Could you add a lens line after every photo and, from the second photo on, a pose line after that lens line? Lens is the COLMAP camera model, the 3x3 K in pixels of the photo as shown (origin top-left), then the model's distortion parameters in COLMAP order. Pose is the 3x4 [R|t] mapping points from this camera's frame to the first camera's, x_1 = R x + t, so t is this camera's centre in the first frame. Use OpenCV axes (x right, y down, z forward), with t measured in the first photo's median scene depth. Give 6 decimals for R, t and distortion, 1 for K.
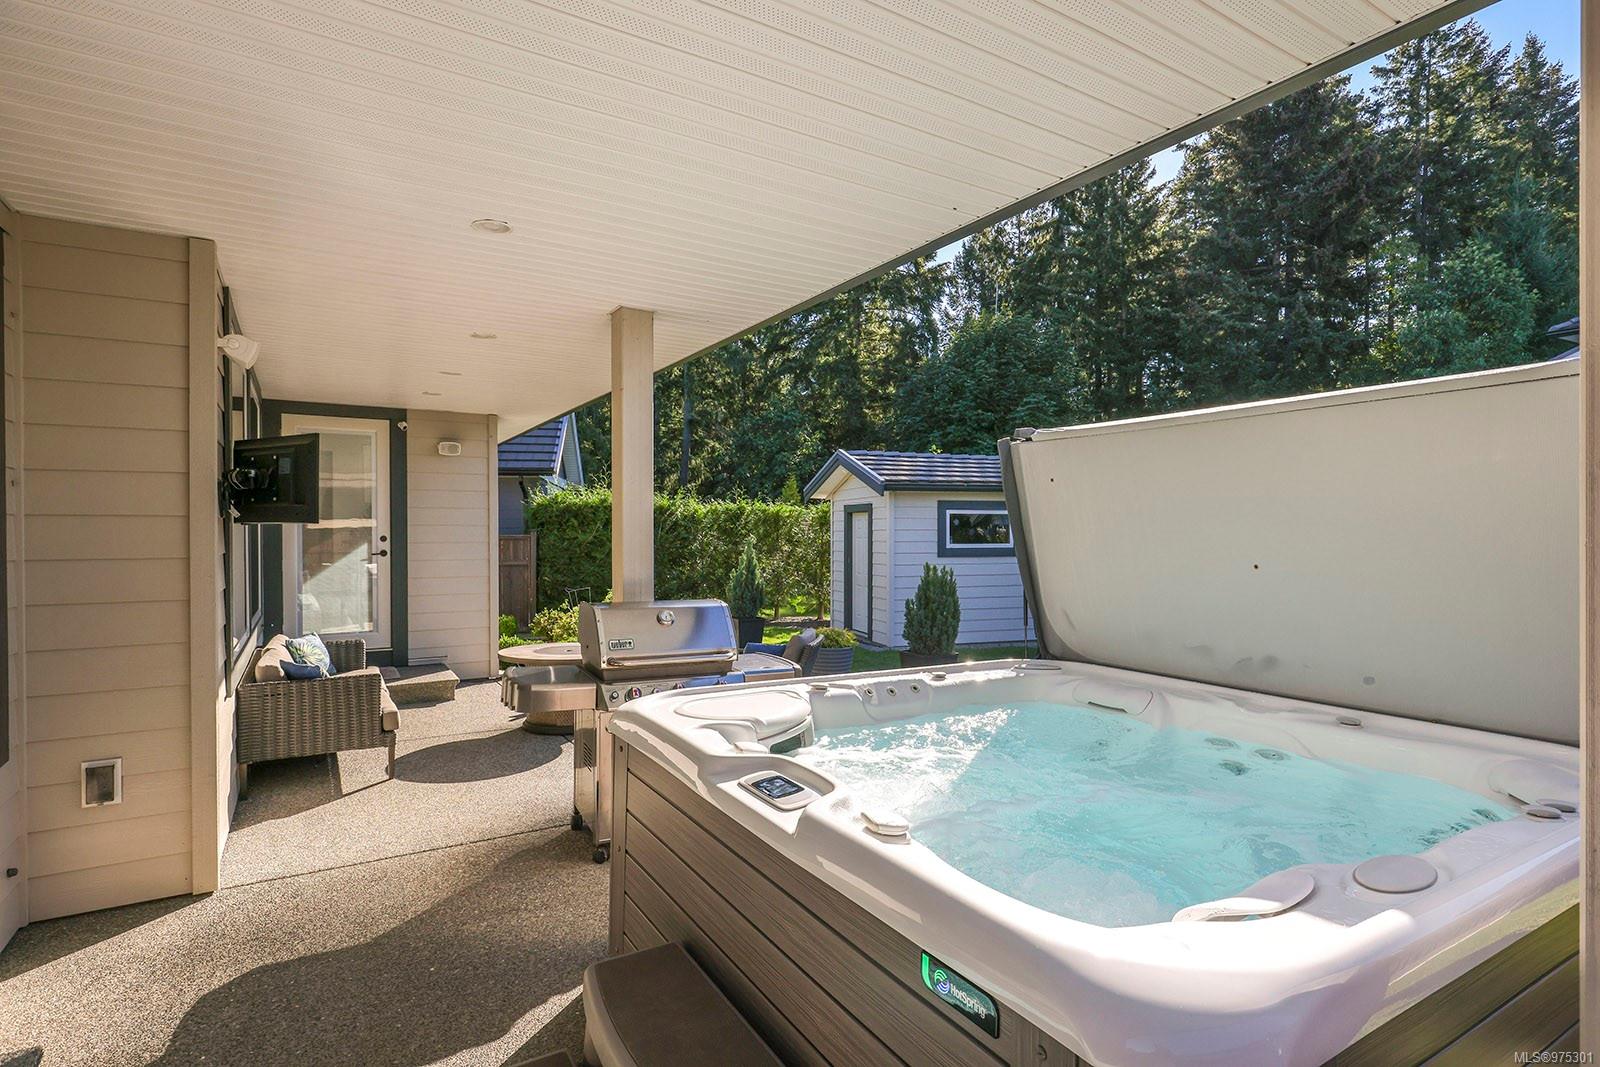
lens RADIAL K [[812.1, 0, 798.3], [0, 812.1, 529.1], [0, 0, 1]] dist [0.000508, 0.000369]
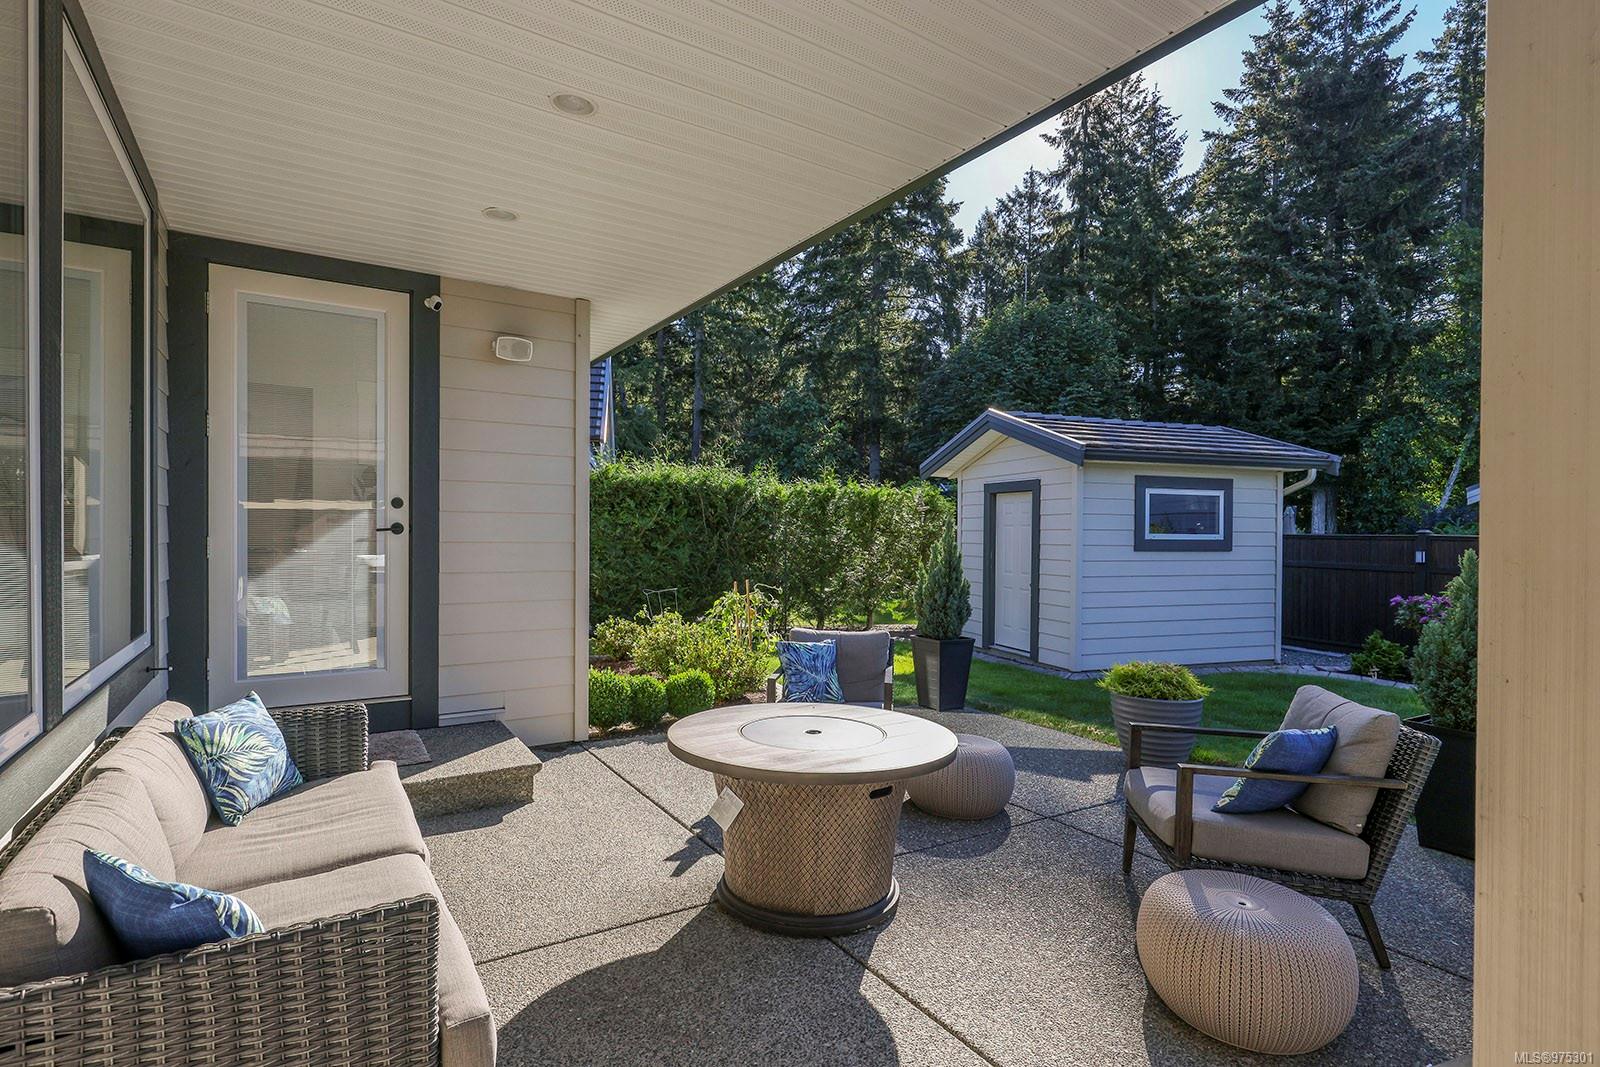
lens RADIAL K [[781.2, 0, 800.0], [0, 781.2, 533.5], [0, 0, 1]] dist [0.002263, 0.000263]
pose [[0.999507, 0.009713, 0.029859, -0.123887], [-0.009877, 0.999937, 0.005340, 0.013770], [-0.029805, -0.005632, 0.999540, 0.225232]]
